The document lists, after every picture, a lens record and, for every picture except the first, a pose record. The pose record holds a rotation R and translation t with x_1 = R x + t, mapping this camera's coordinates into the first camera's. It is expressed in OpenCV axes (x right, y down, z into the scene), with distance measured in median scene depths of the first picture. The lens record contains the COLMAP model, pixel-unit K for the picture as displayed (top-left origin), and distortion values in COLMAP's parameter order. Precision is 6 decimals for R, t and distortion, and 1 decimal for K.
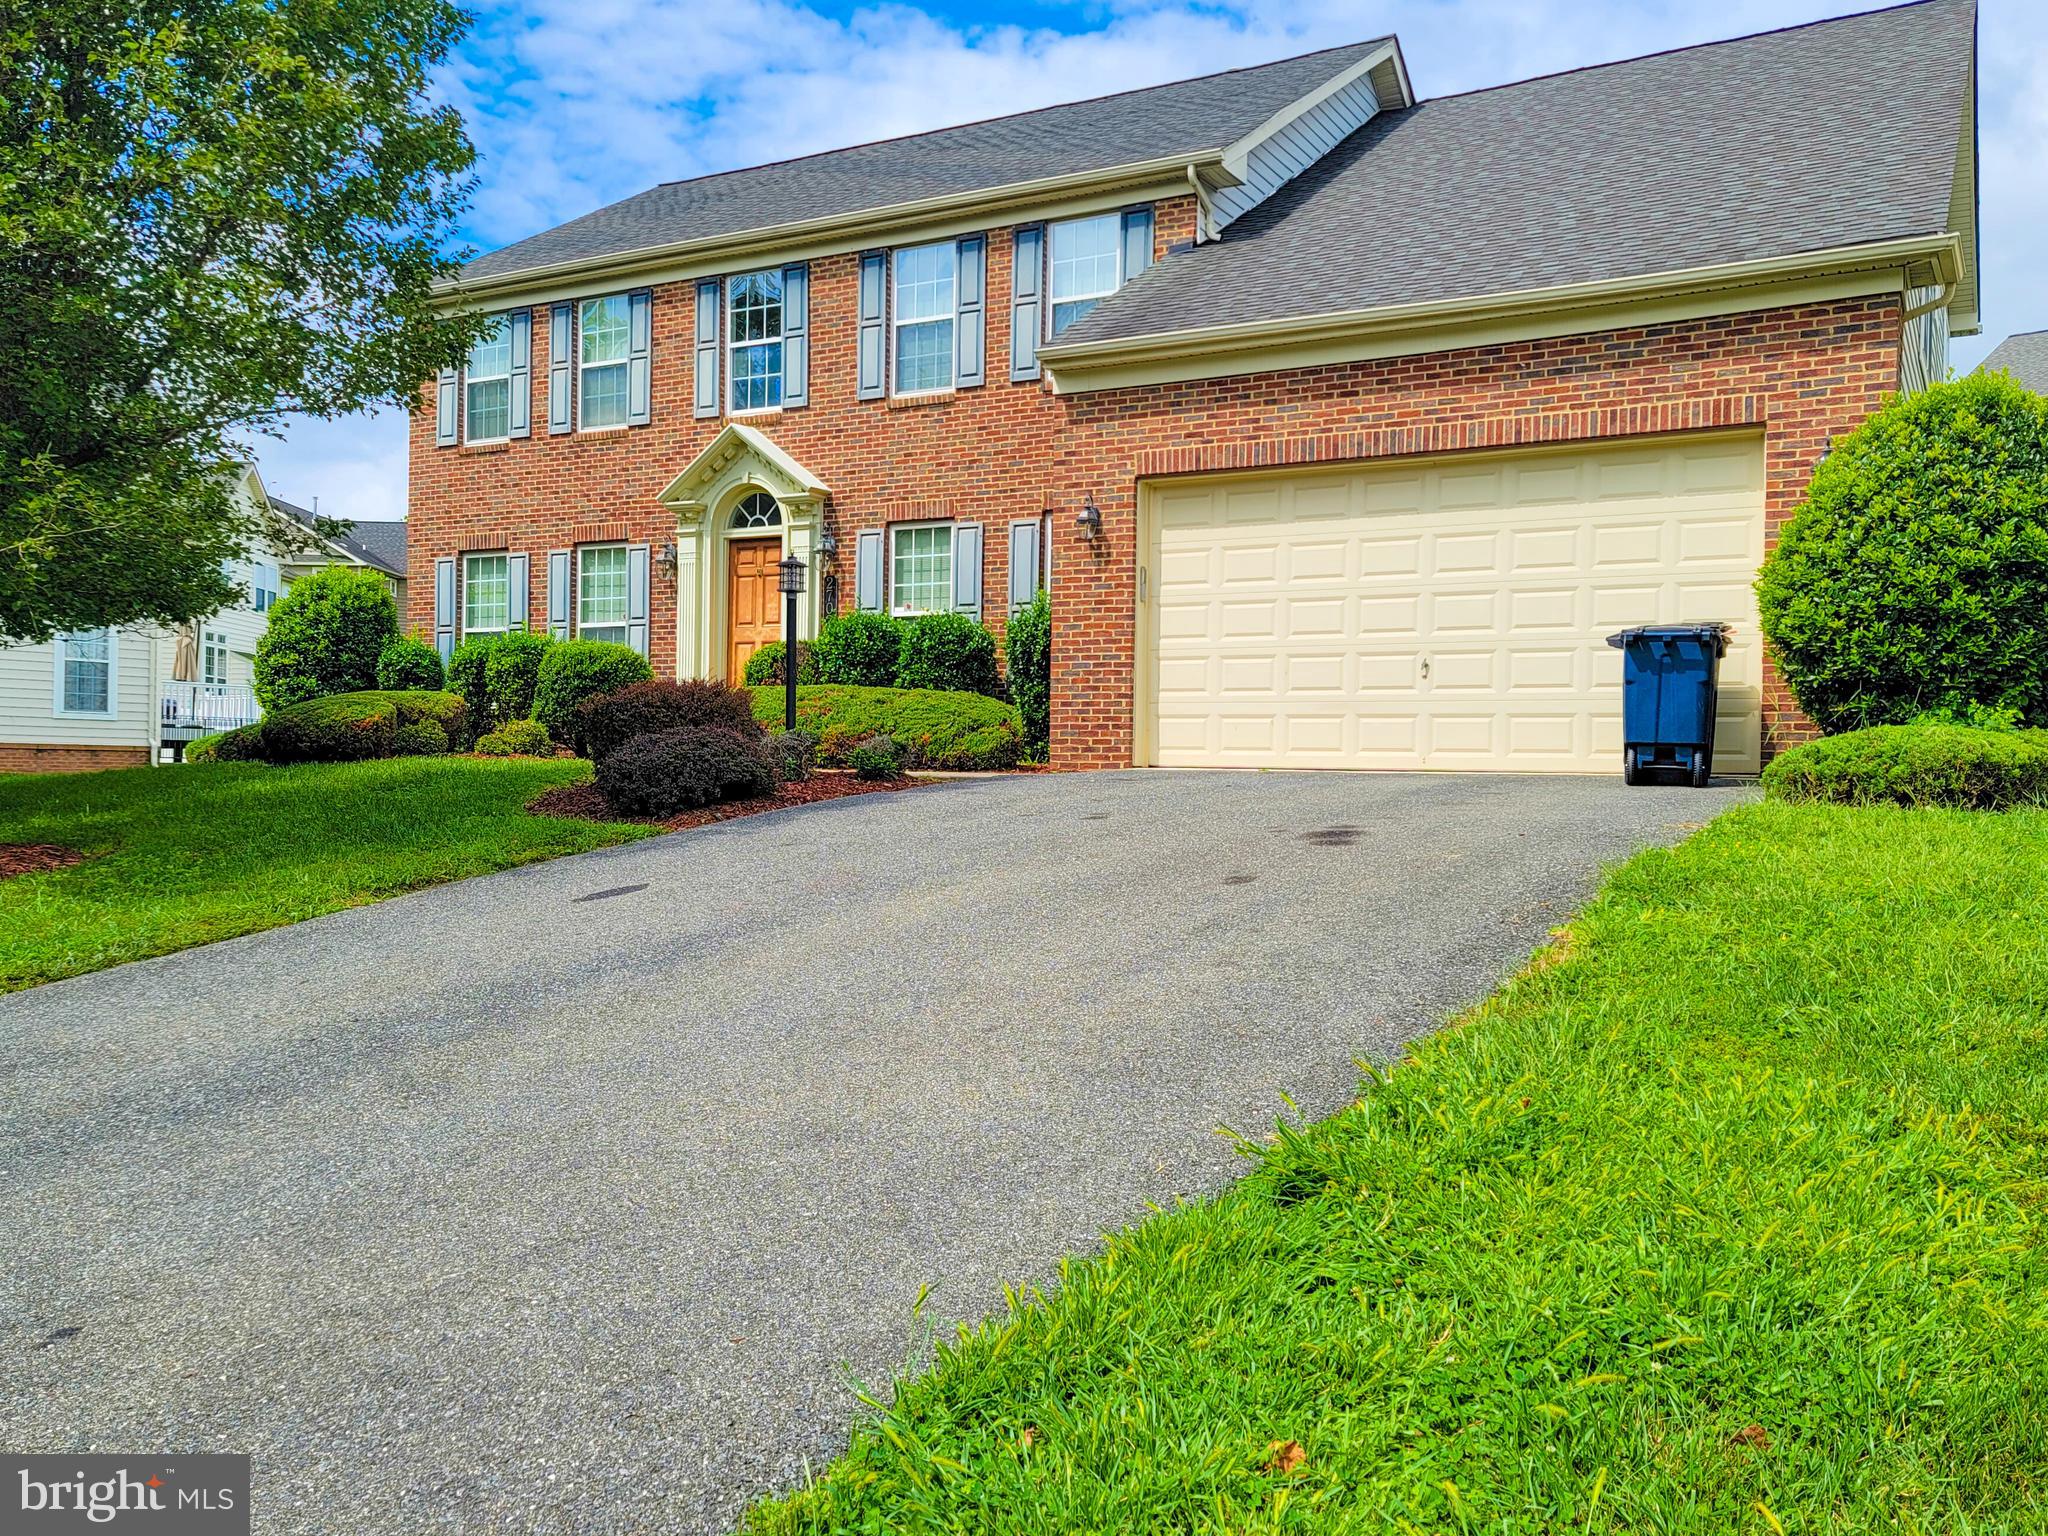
lens RADIAL K [[1720.4, 0, 1019.2], [0, 1720.4, 768.9], [0, 0, 1]] dist [0.058970, 0.004668]
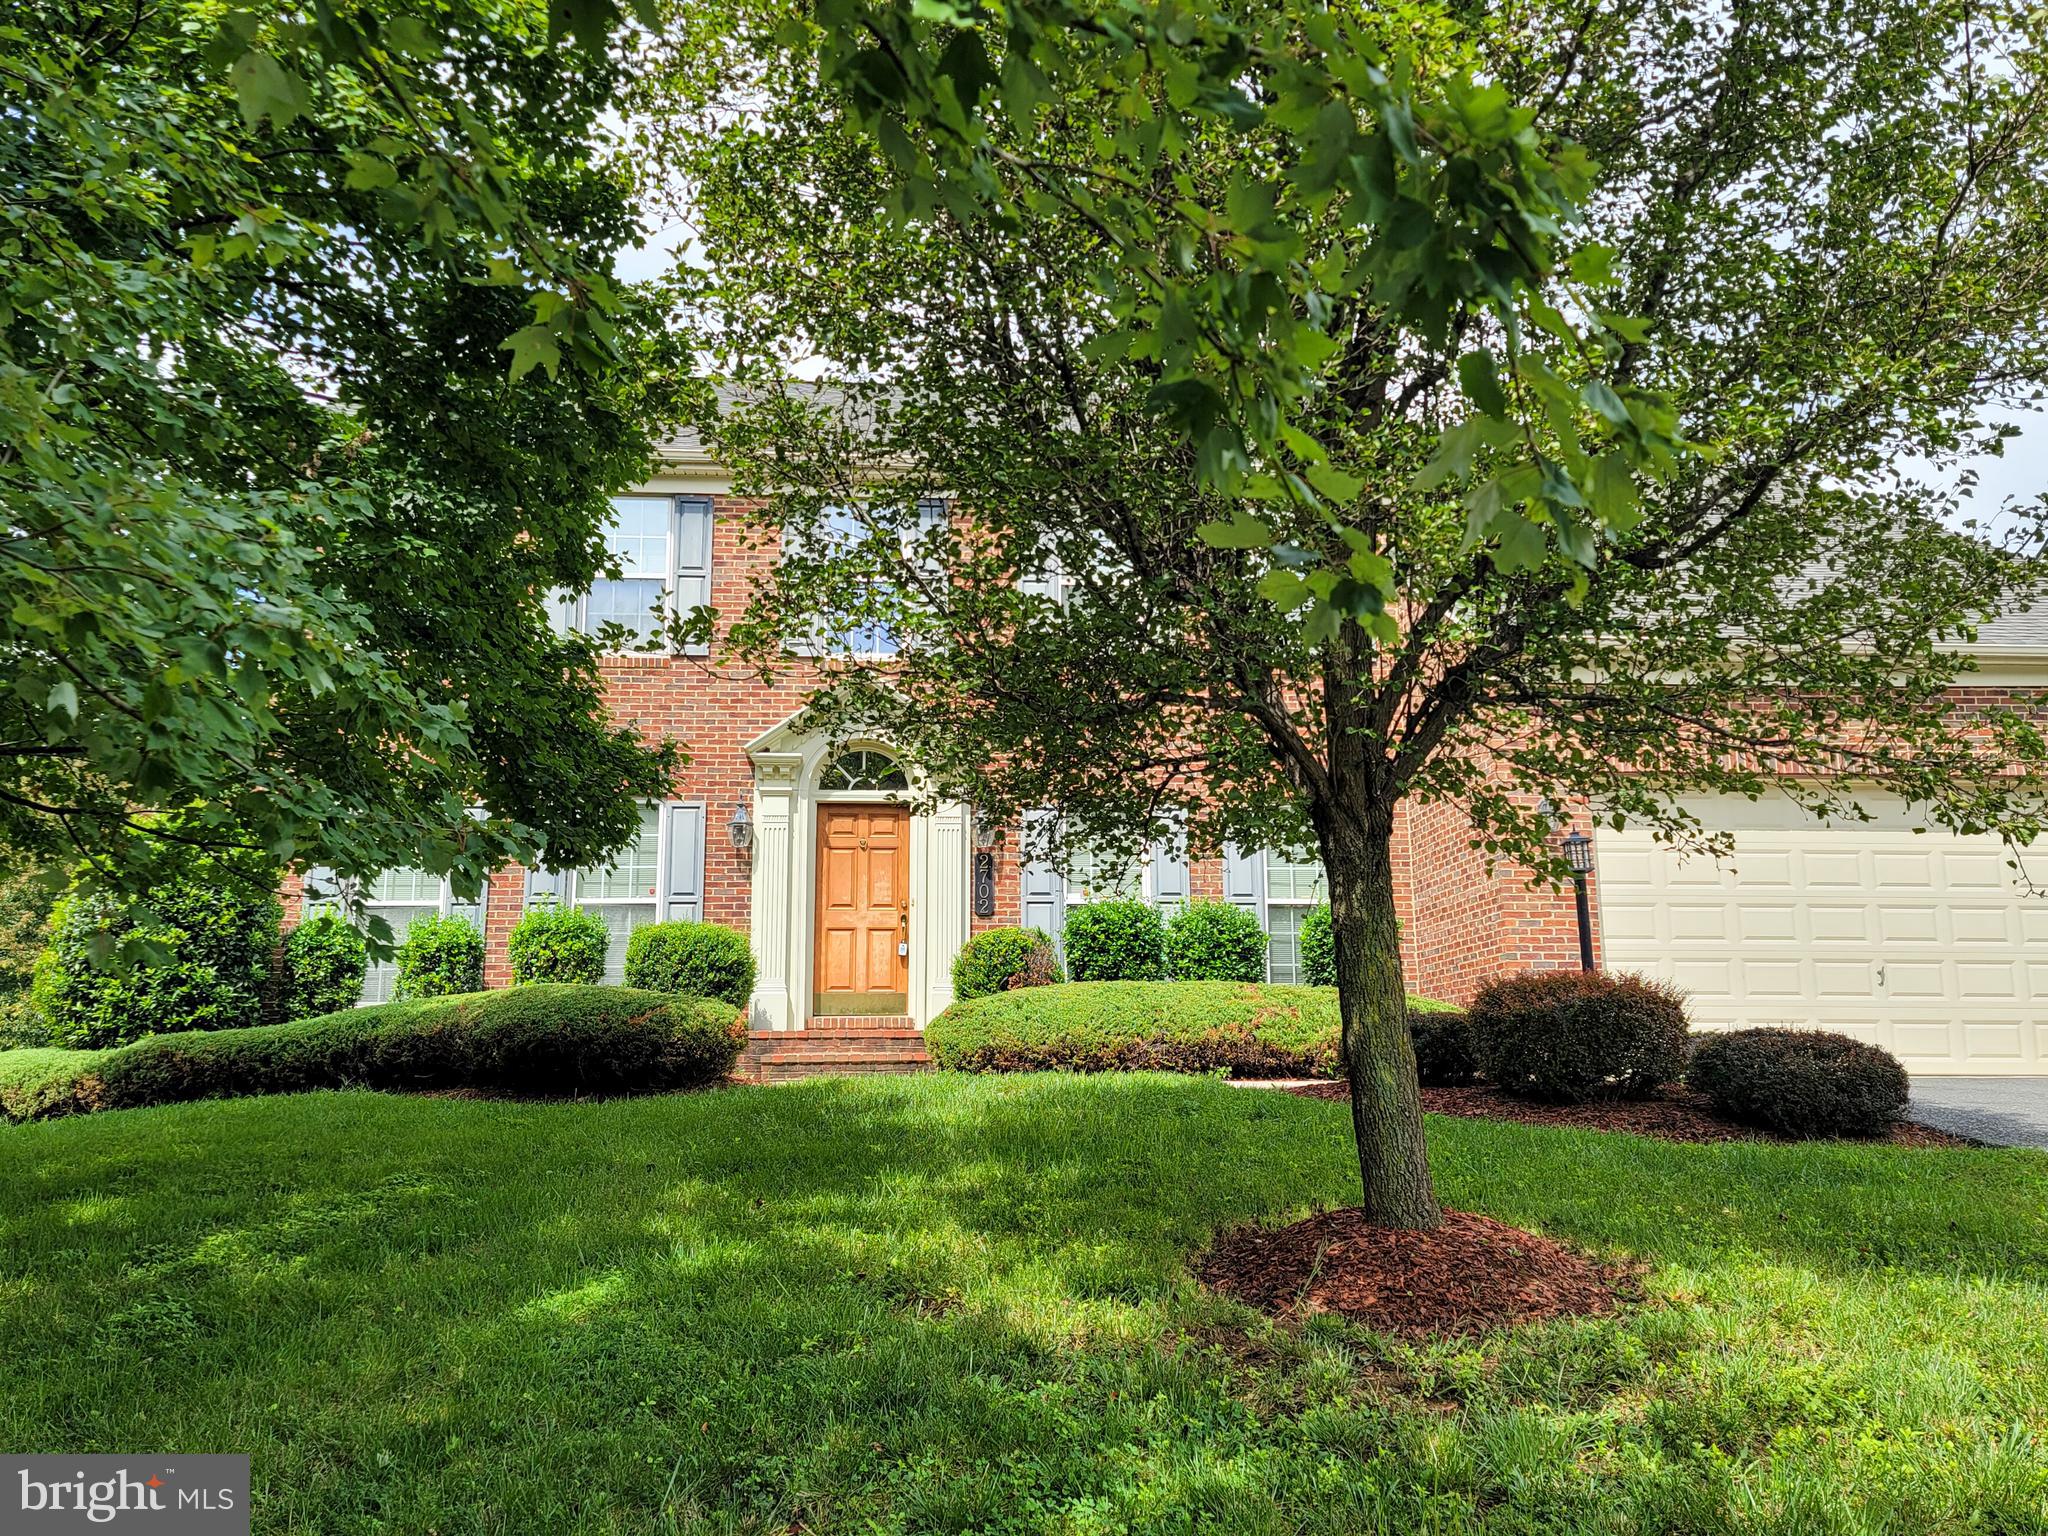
lens RADIAL K [[1720.4, 0, 1019.2], [0, 1720.4, 768.9], [0, 0, 1]] dist [0.058970, 0.004668]
pose [[0.835832, 0.080143, 0.543103, -0.749875], [0.017511, 0.984892, -0.172284, -0.008196], [-0.548705, 0.153511, 0.821801, 0.378546]]
